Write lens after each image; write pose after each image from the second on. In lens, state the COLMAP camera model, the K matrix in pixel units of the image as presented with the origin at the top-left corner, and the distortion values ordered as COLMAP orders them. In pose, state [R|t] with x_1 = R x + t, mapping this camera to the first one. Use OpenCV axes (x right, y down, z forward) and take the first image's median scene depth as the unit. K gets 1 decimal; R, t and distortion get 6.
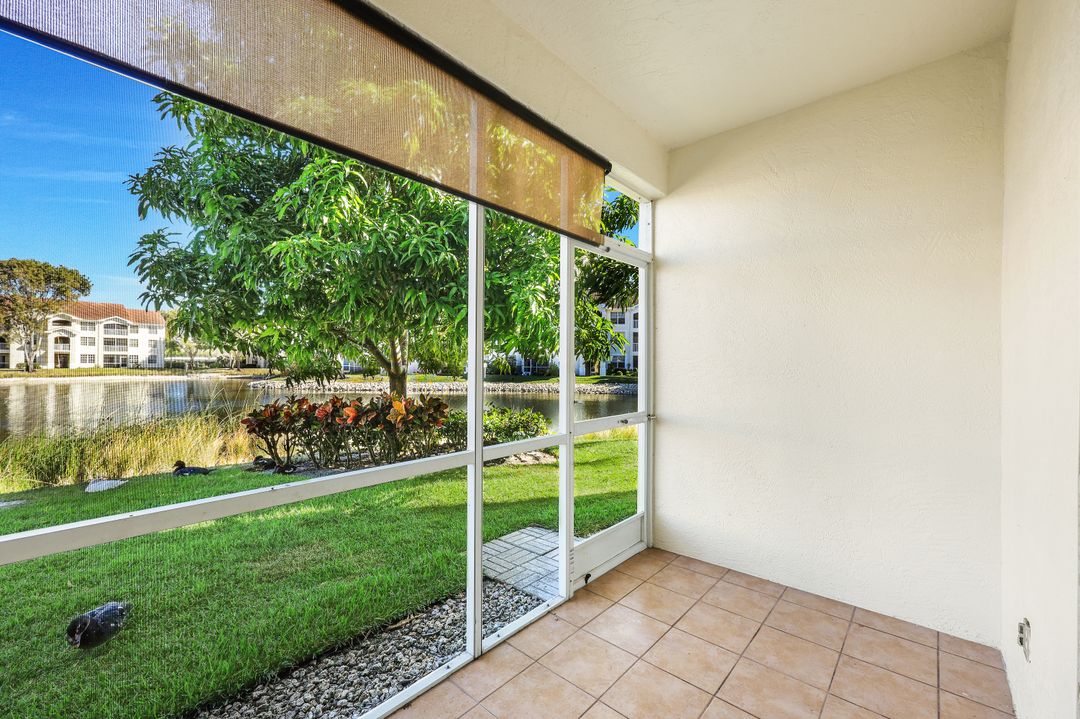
lens RADIAL K [[443.7, 0, 536.4], [0, 443.7, 362.8], [0, 0, 1]] dist [-0.001763, -0.000291]
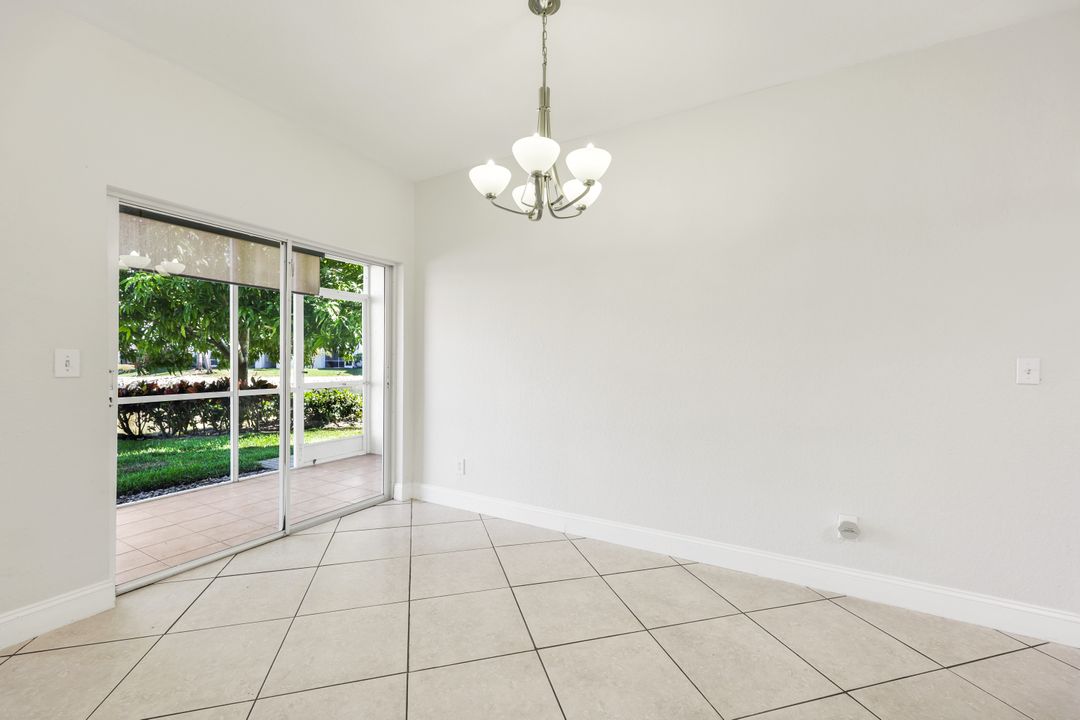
lens RADIAL K [[443.7, 0, 533.8], [0, 443.7, 358.6], [0, 0, 1]] dist [-0.001763, -0.000291]
pose [[0.976400, -0.003684, 0.215939, 0.246509], [0.002099, 0.999969, 0.007566, 0.004093], [-0.215960, -0.006934, 0.976378, -0.440399]]
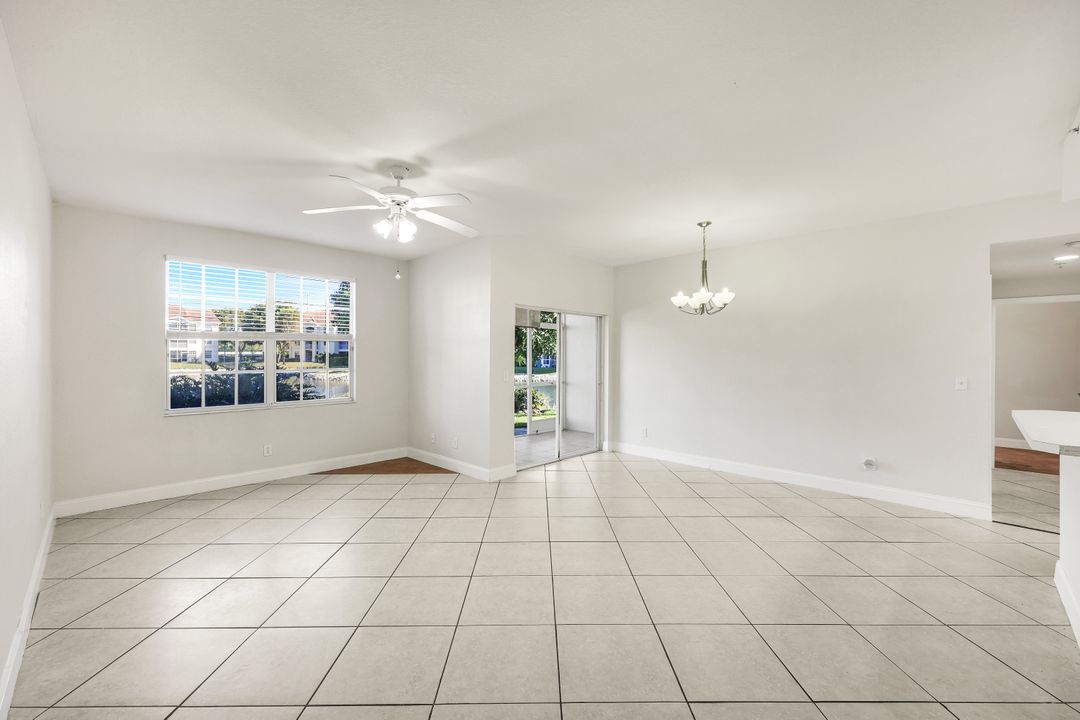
lens RADIAL K [[443.7, 0, 536.3], [0, 443.7, 357.4], [0, 0, 1]] dist [-0.001763, -0.000291]
pose [[0.998840, -0.006876, -0.047669, 0.101251], [0.007234, 0.999947, 0.007343, -0.026389], [0.047616, -0.007679, 0.998836, -0.823198]]
